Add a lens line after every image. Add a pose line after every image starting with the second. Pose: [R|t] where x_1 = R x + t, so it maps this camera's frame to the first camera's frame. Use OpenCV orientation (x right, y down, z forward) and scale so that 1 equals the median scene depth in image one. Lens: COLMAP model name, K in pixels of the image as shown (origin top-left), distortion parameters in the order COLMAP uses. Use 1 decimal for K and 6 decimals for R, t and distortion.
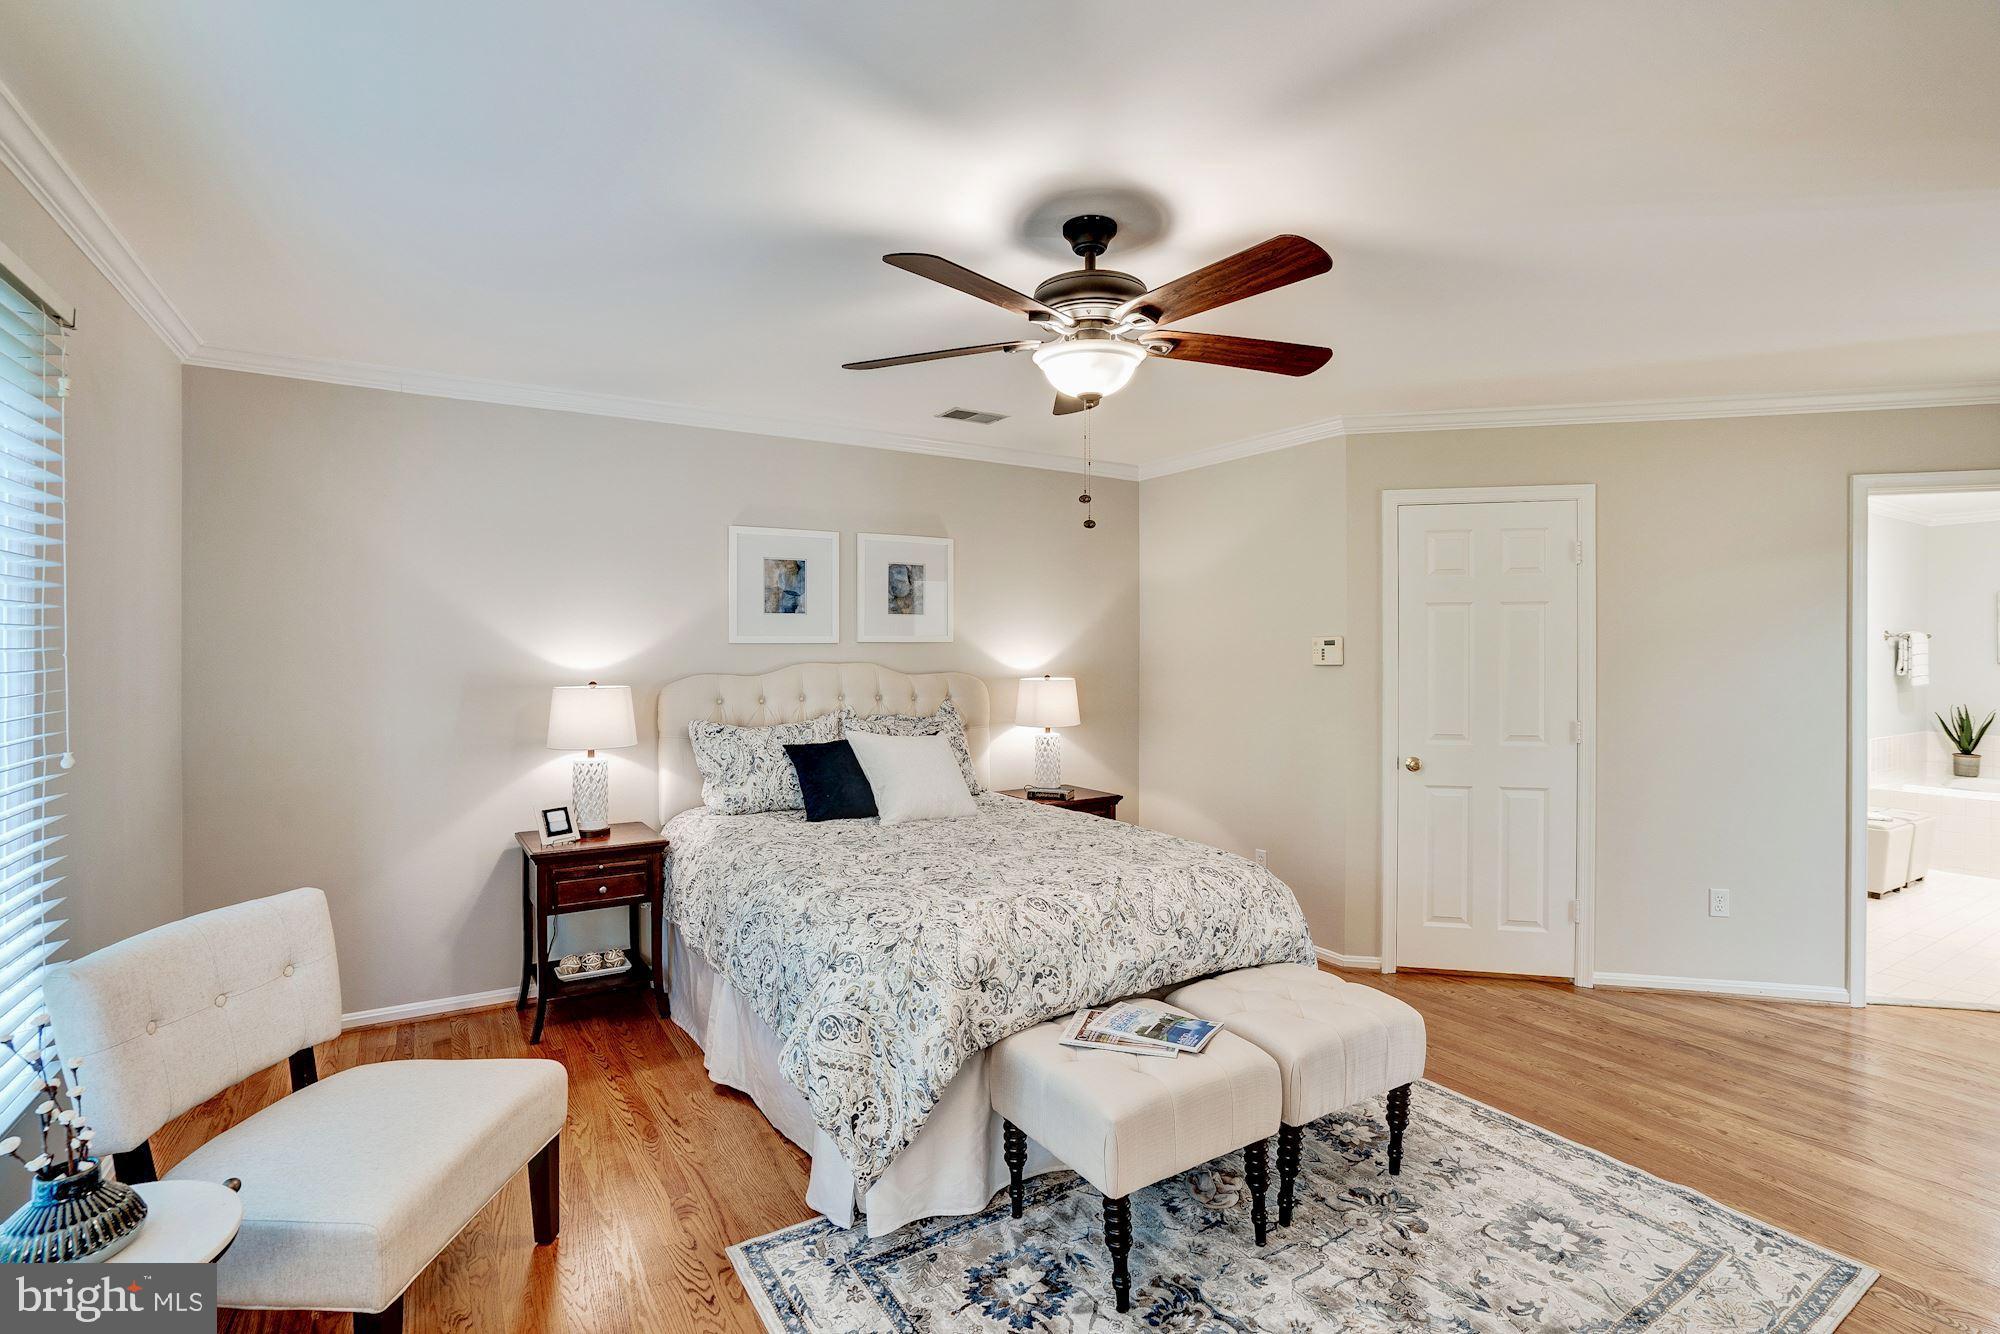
lens RADIAL K [[925.5, 0, 1008.0], [0, 925.5, 652.9], [0, 0, 1]] dist [-0.040669, 0.014987]
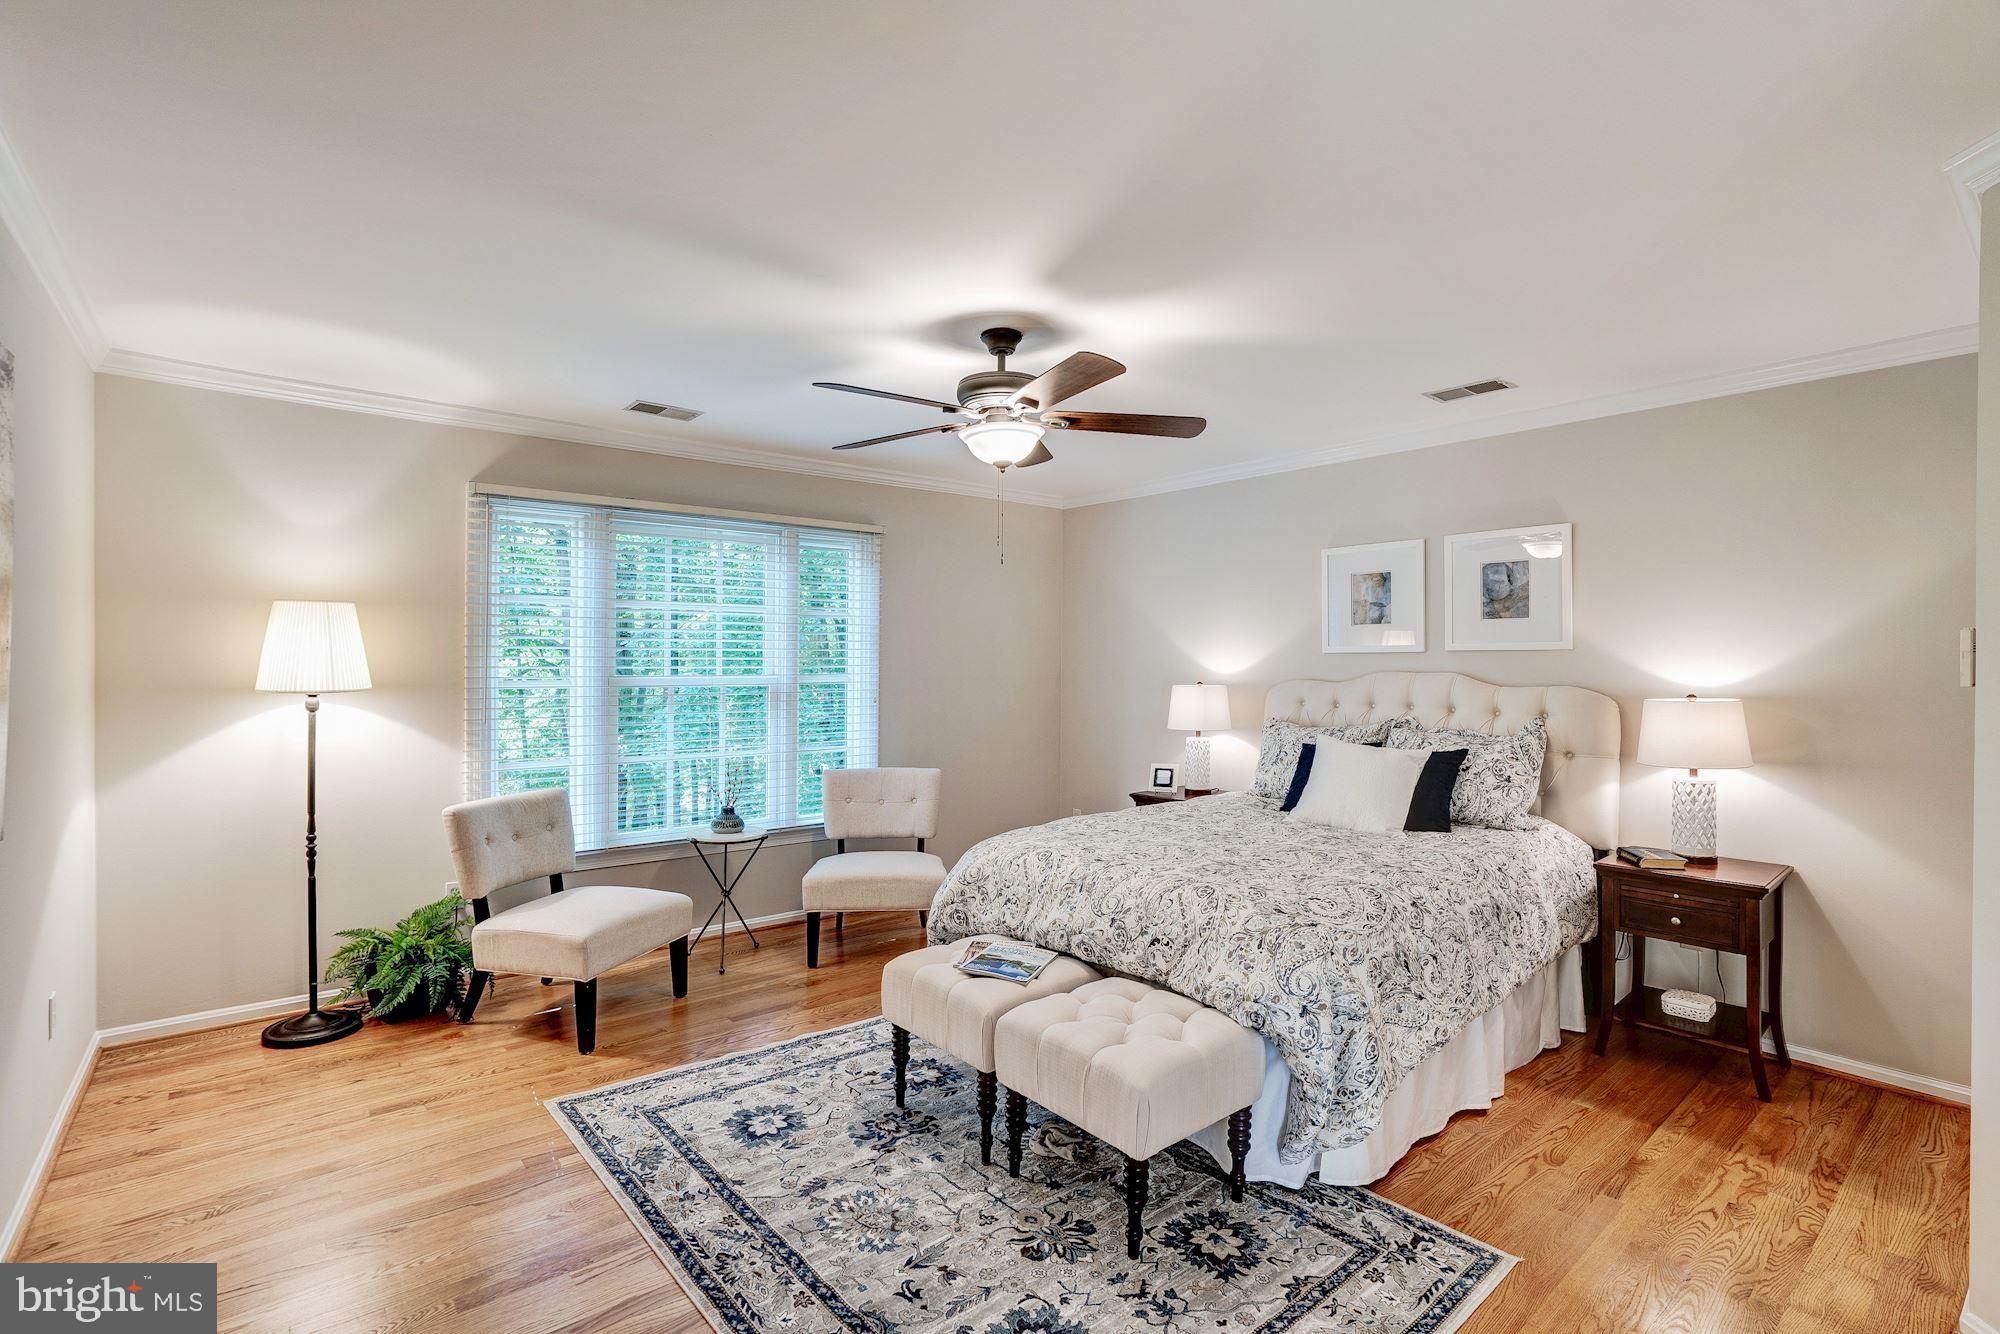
lens RADIAL K [[925.5, 0, 1007.6], [0, 925.5, 666.3], [0, 0, 1]] dist [-0.040669, 0.014987]
pose [[0.147076, 0.009252, -0.989082, 0.731538], [-0.003834, 0.999954, 0.008784, -0.002042], [0.989118, 0.002500, 0.147105, 0.427927]]
